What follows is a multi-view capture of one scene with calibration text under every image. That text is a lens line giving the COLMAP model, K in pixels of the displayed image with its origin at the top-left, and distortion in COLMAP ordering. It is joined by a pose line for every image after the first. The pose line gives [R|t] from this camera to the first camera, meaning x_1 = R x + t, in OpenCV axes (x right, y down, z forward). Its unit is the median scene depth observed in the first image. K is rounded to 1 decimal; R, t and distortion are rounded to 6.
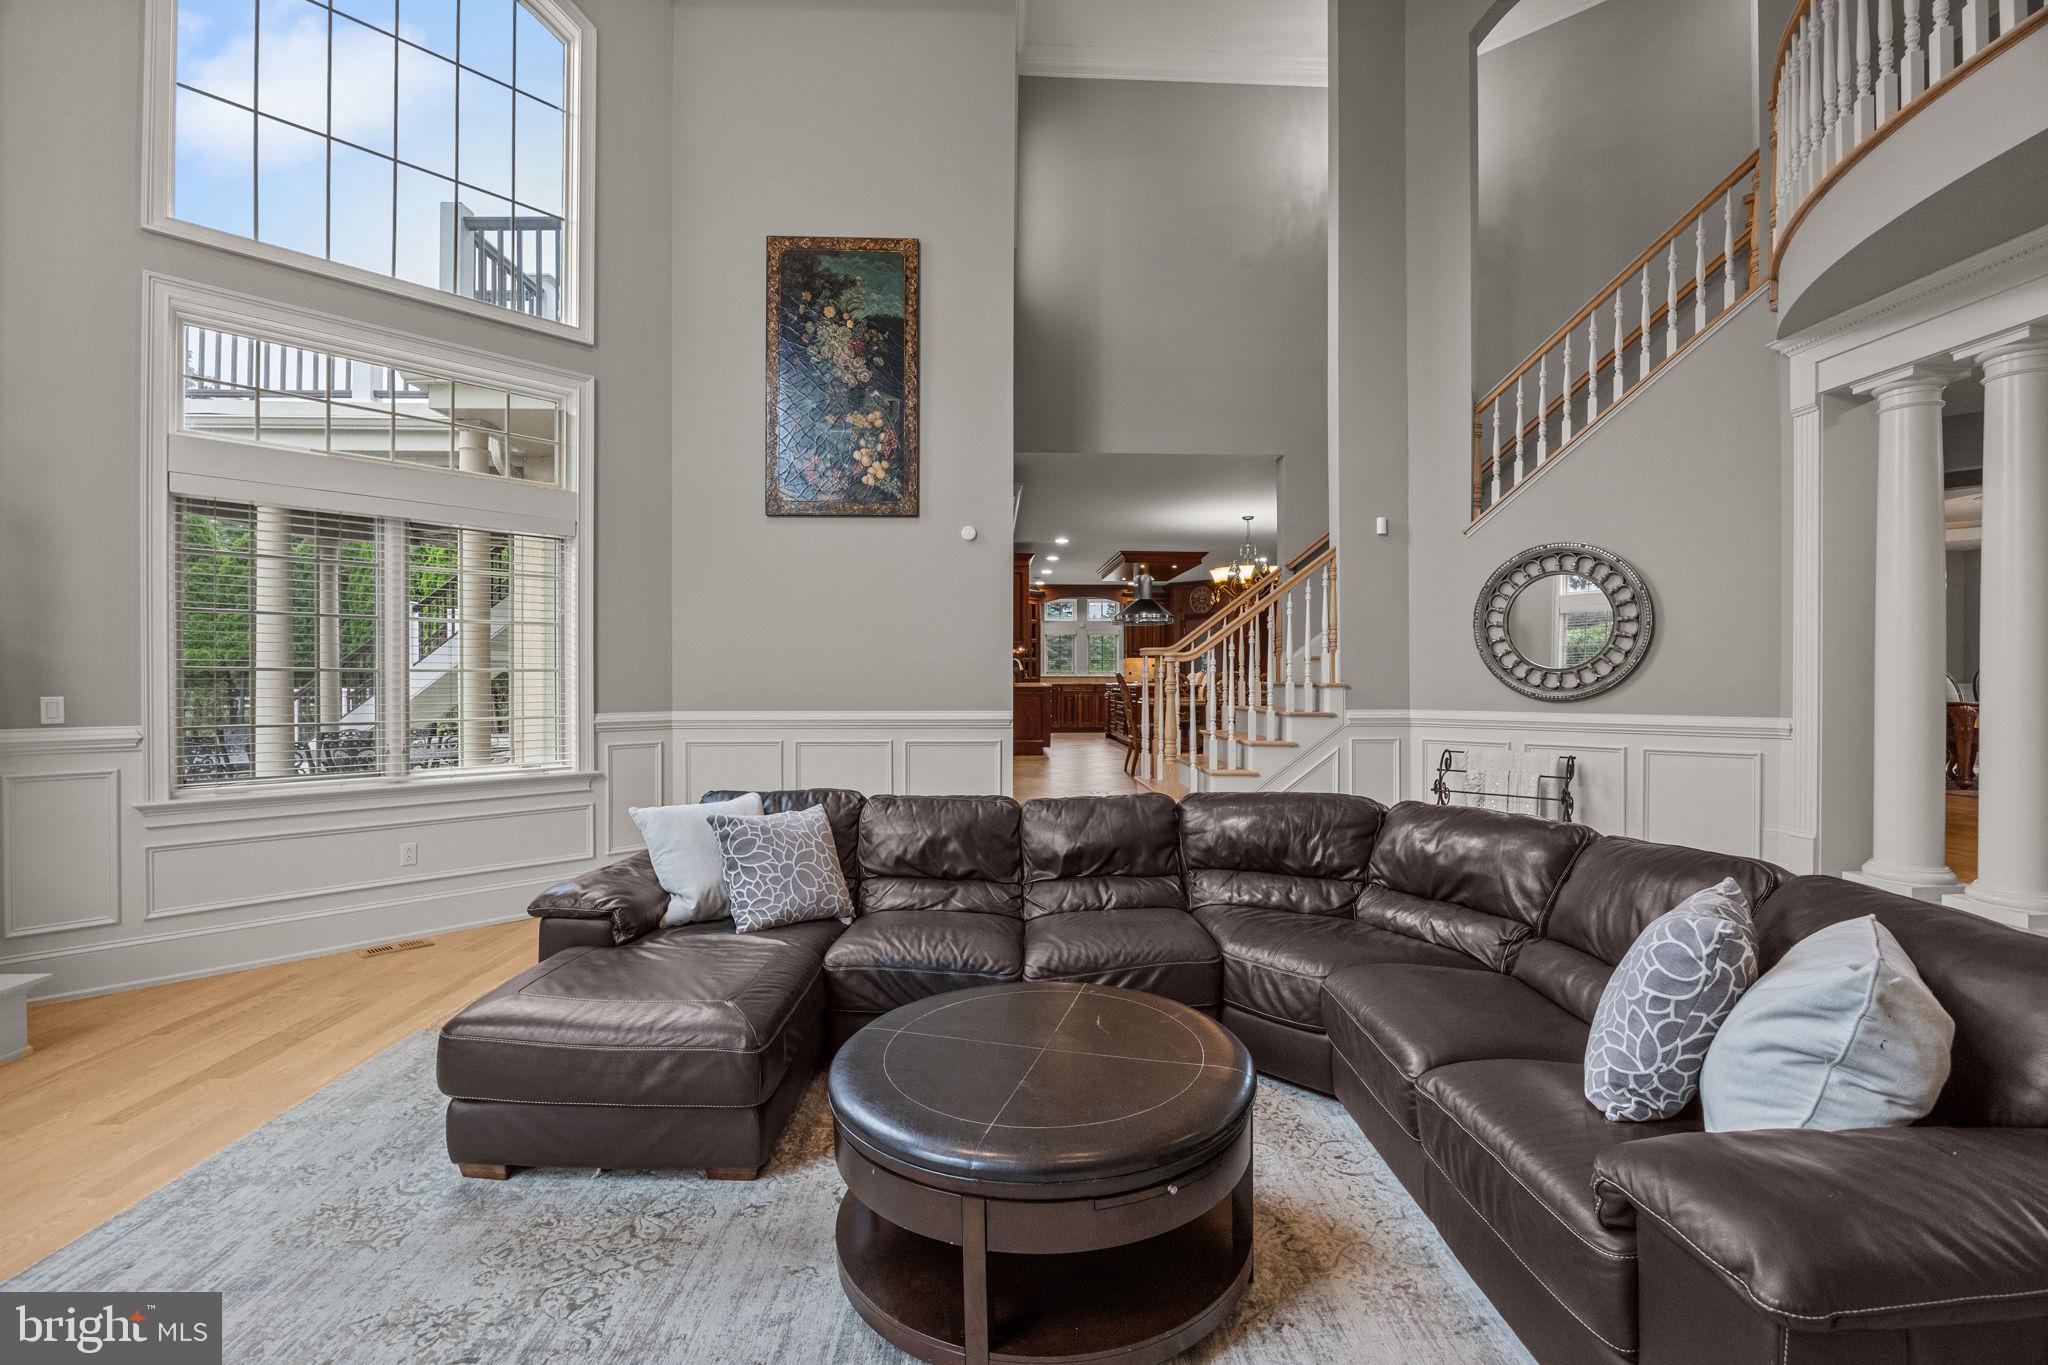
lens RADIAL K [[896.7, 0, 1022.0], [0, 896.7, 677.6], [0, 0, 1]] dist [-0.014620, 0.000482]
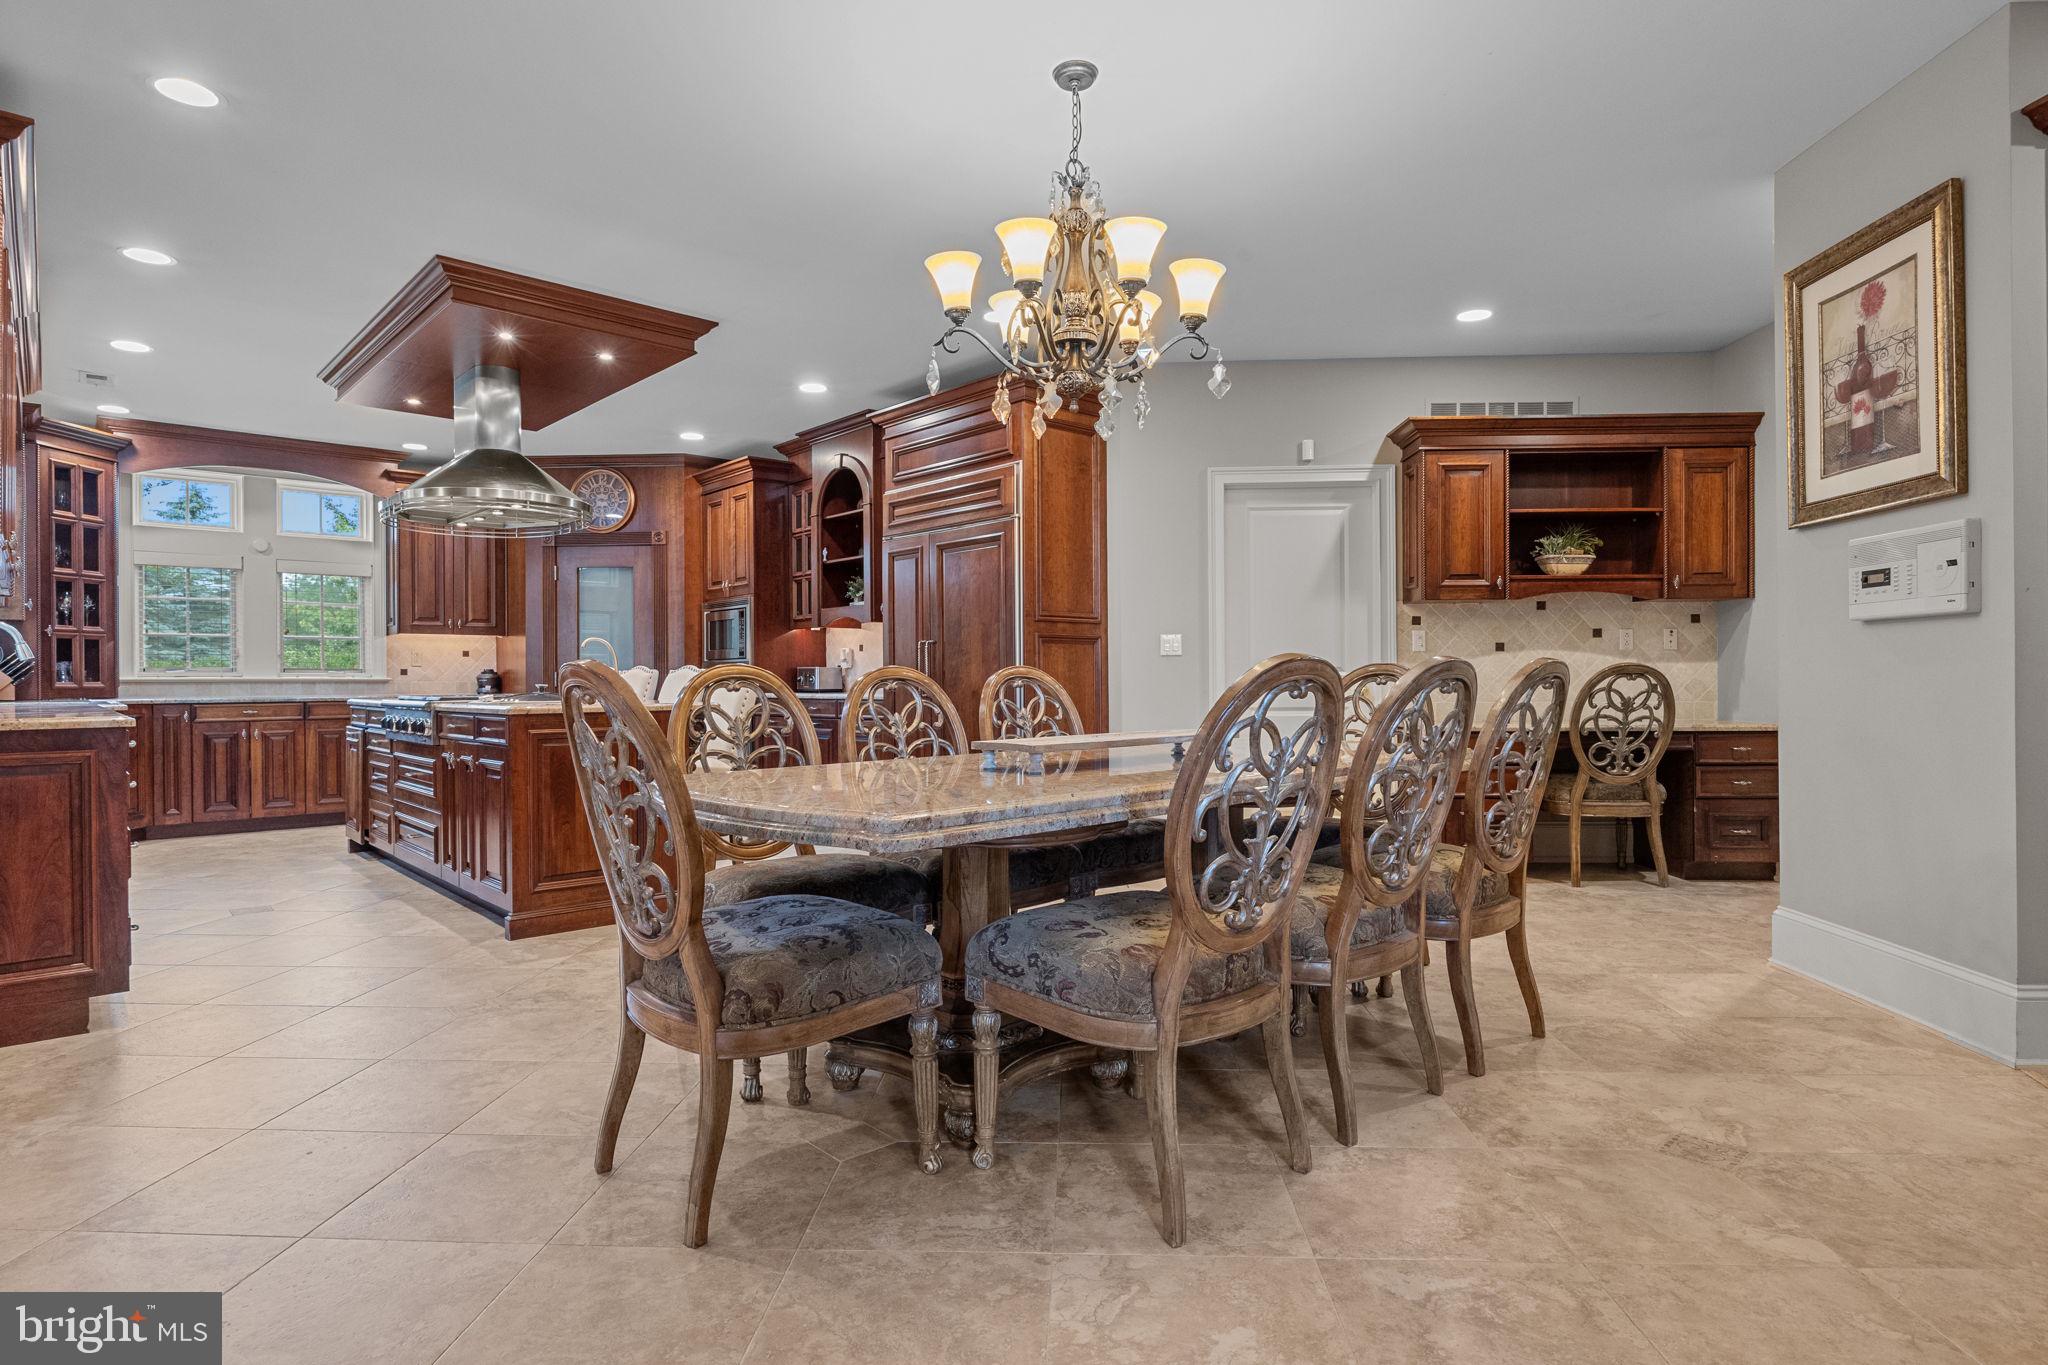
lens RADIAL K [[1127.0, 0, 1018.7], [0, 1127.0, 688.9], [0, 0, 1]] dist [-0.004747, 0.000355]
pose [[0.775591, -0.006660, 0.631200, 0.016777], [0.007433, 0.999971, 0.001418, 0.003048], [-0.631192, 0.003592, 0.775619, 0.462279]]
